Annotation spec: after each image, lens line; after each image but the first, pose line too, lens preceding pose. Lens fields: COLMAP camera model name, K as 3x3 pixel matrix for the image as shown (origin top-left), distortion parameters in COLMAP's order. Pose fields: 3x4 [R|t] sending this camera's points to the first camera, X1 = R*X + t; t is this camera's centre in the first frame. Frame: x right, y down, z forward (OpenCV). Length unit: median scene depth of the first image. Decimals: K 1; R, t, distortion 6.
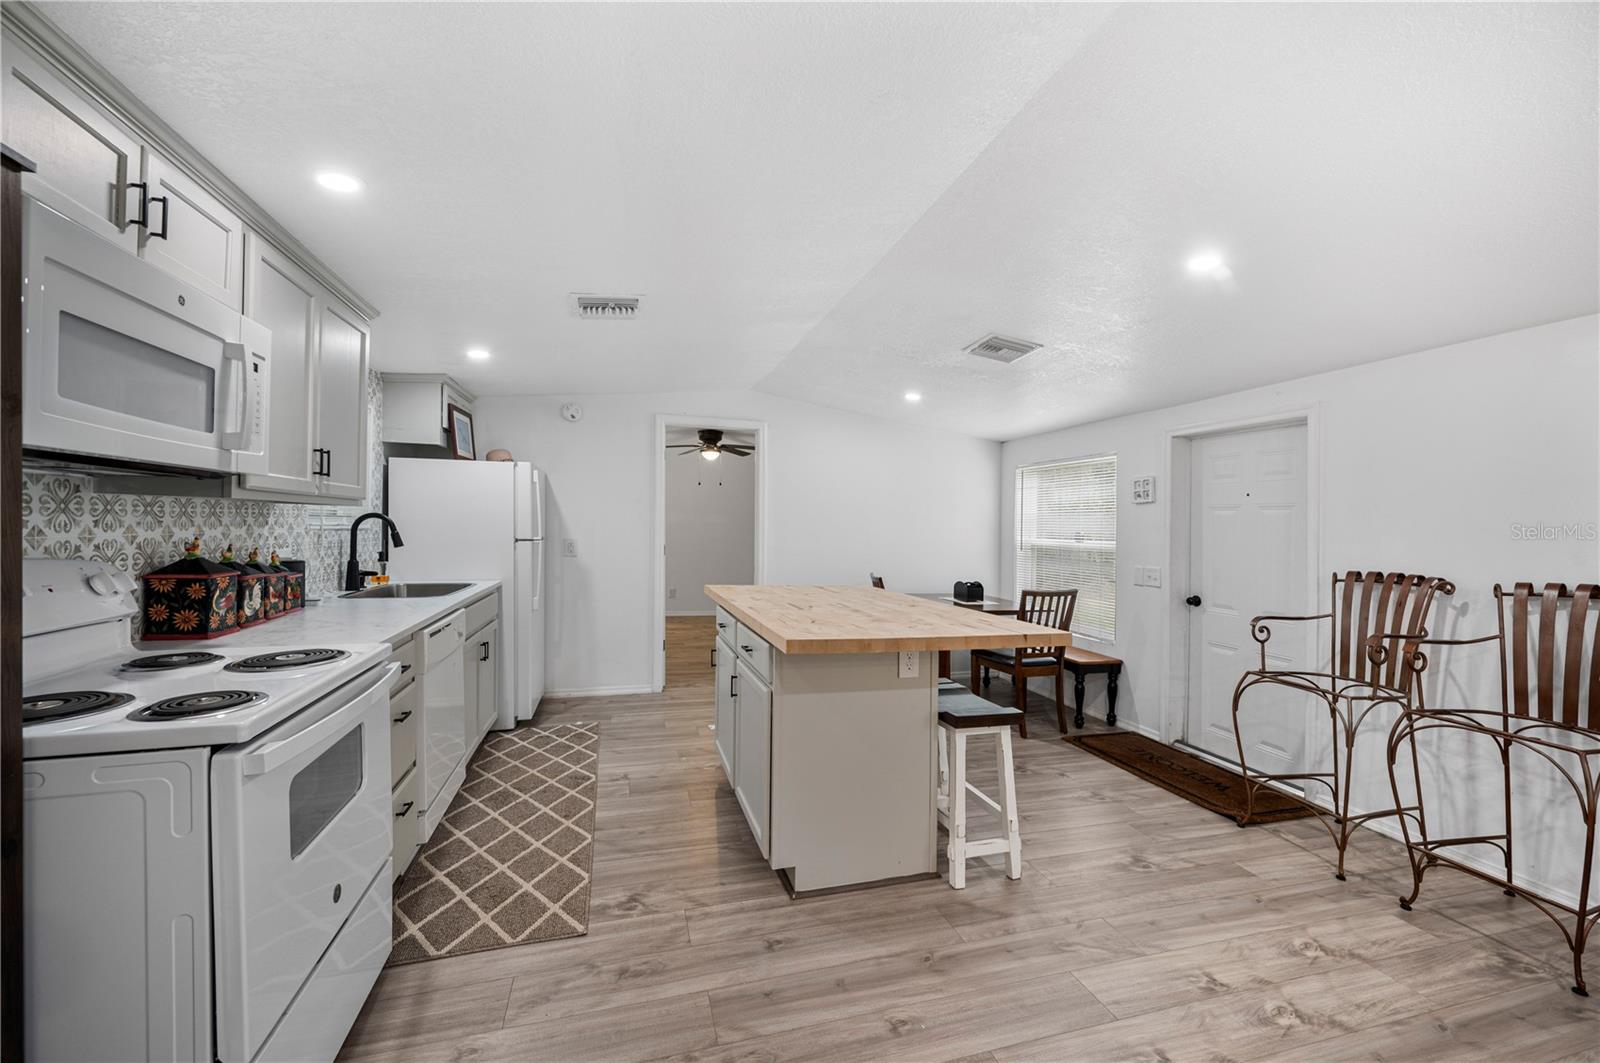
lens RADIAL K [[630.8, 0, 835.1], [0, 630.8, 531.7], [0, 0, 1]] dist [0.000452, -0.000146]
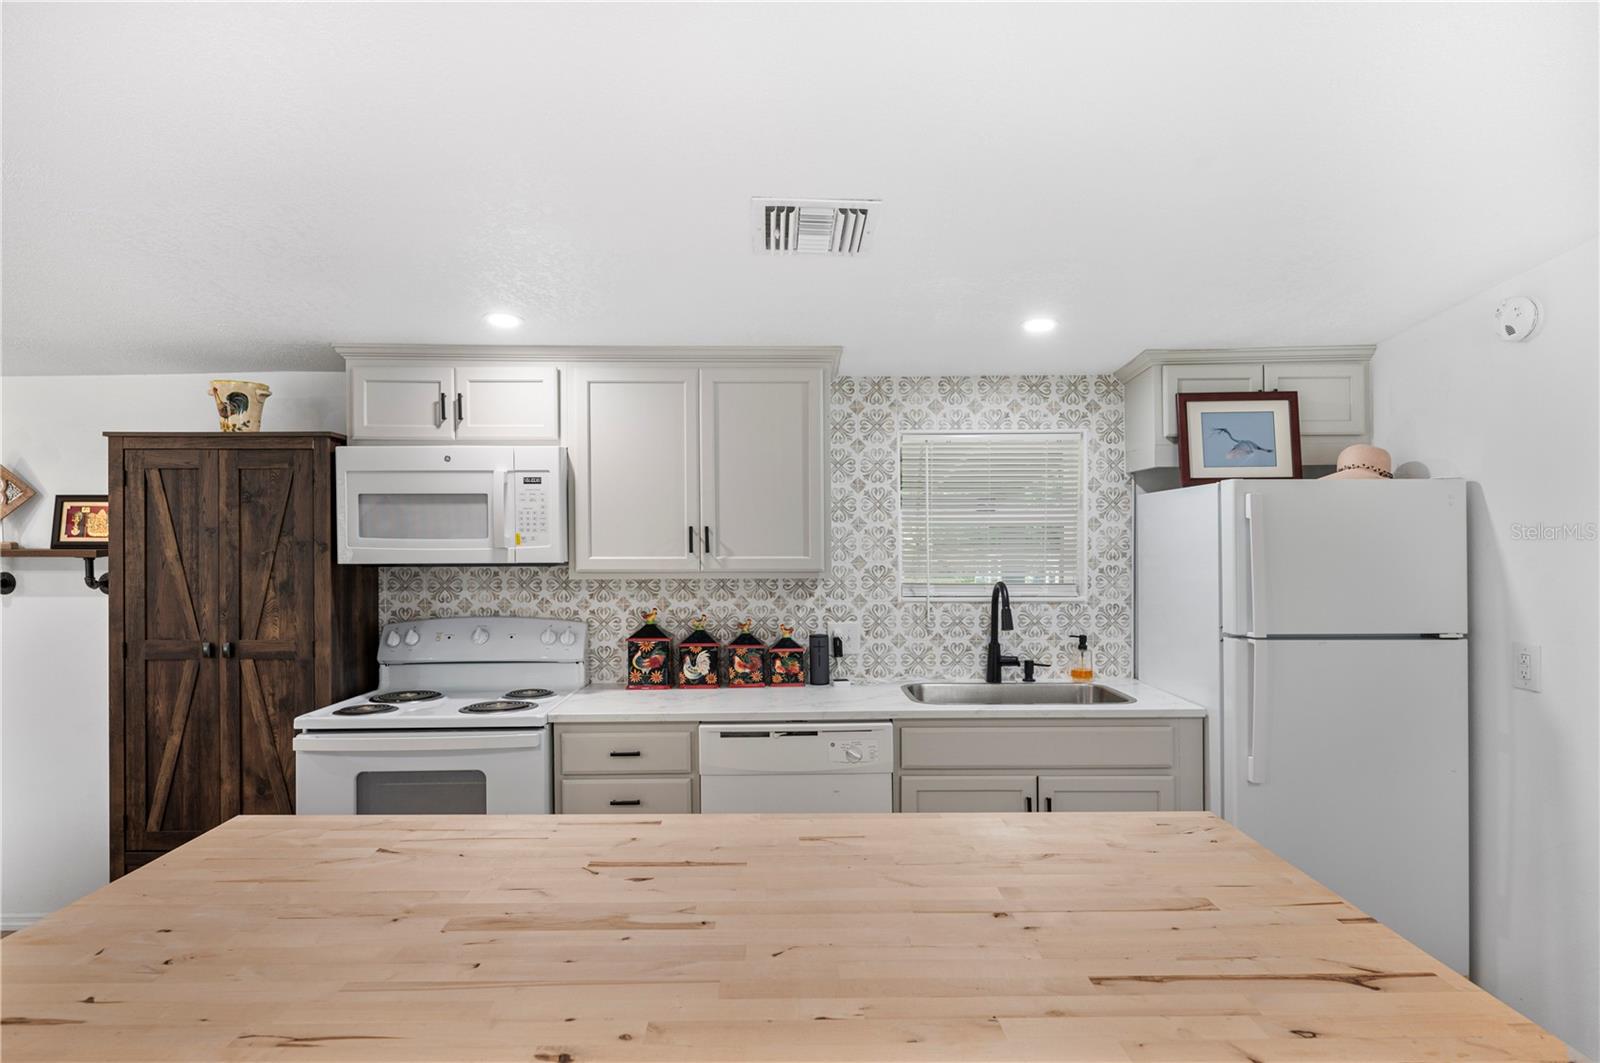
lens RADIAL K [[926.7, 0, 788.4], [0, 926.7, 536.8], [0, 0, 1]] dist [-0.001898, -0.000536]
pose [[-0.318845, -0.022137, -0.947548, 0.529694], [-0.008257, 0.999754, -0.020578, -0.078549], [0.947771, 0.001263, -0.318949, 1.495359]]
